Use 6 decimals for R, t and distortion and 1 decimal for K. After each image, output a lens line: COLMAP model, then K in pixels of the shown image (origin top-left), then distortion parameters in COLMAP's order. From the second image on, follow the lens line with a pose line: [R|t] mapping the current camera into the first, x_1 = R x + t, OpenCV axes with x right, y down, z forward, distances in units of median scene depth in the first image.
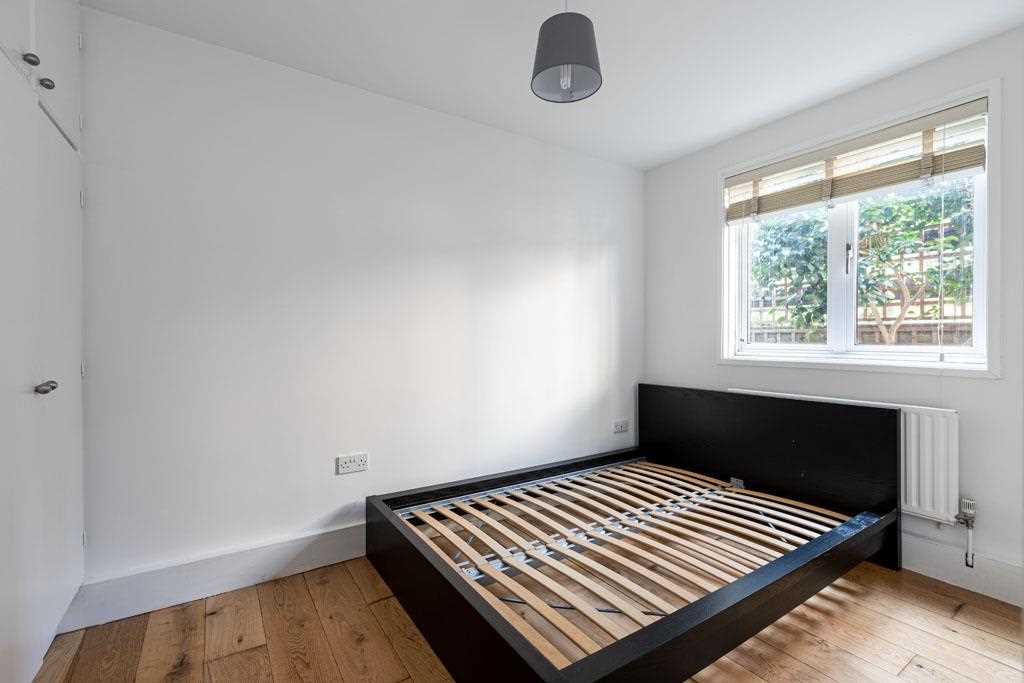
lens RADIAL K [[467.1, 0, 508.5], [0, 467.1, 338.4], [0, 0, 1]] dist [0.000027, 0.000433]
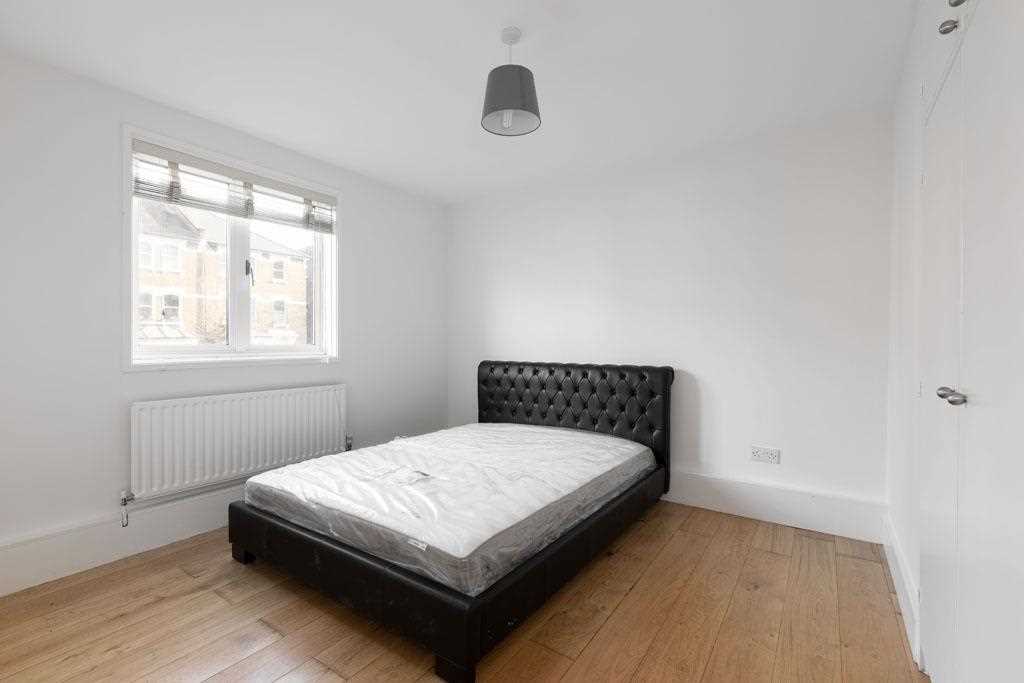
lens RADIAL K [[467.1, 0, 510.5], [0, 467.1, 340.4], [0, 0, 1]] dist [0.000027, 0.000433]
pose [[-0.377385, 0.009549, 0.926007, -0.523218], [0.009422, 0.999935, -0.006472, 0.012470], [-0.926008, 0.006283, -0.377450, 0.705370]]
